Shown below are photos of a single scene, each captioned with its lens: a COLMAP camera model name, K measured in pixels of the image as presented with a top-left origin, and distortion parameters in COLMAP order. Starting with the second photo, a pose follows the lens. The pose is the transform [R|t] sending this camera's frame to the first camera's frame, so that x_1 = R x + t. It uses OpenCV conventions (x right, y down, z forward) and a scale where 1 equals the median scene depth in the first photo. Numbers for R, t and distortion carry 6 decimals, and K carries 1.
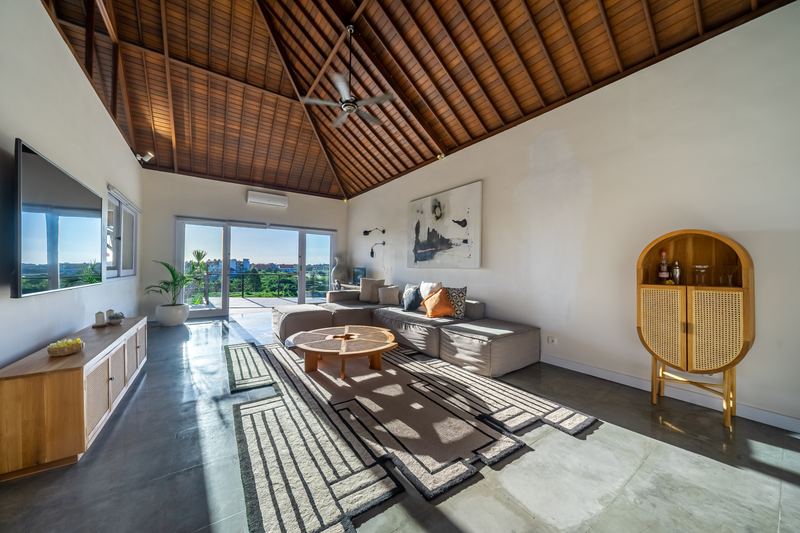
lens RADIAL K [[280.5, 0, 398.7], [0, 280.5, 267.1], [0, 0, 1]] dist [-0.004644, 0.001048]
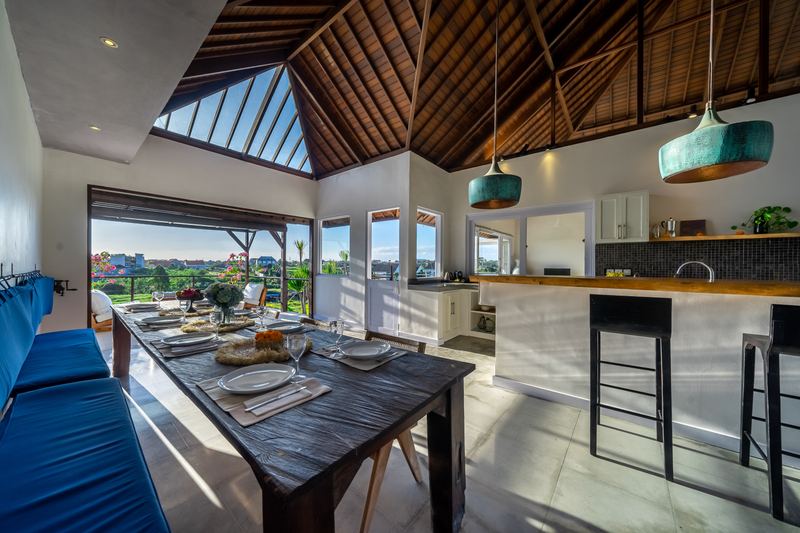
lens RADIAL K [[280.5, 0, 392.3], [0, 280.5, 267.8], [0, 0, 1]] dist [-0.004644, 0.001048]
pose [[0.961893, 0.013829, 0.273078, -1.763285], [-0.014476, 0.999895, 0.000354, 0.003709], [-0.273044, -0.004294, 0.961992, 0.072346]]
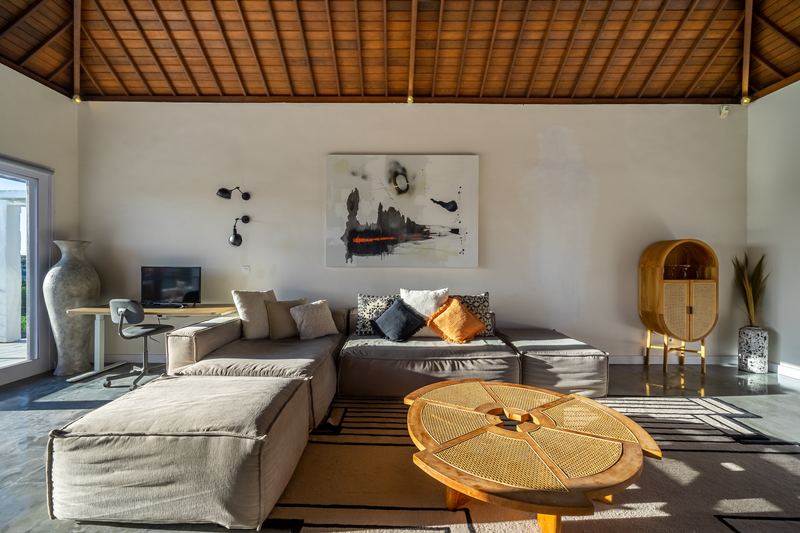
lens RADIAL K [[325.2, 0, 393.5], [0, 325.2, 269.3], [0, 0, 1]] dist [-0.001602, -0.000732]
pose [[0.578952, -0.026406, 0.814934, -0.563522], [0.000250, 0.999481, 0.032207, -0.018158], [-0.815361, -0.018442, 0.578659, 0.635386]]
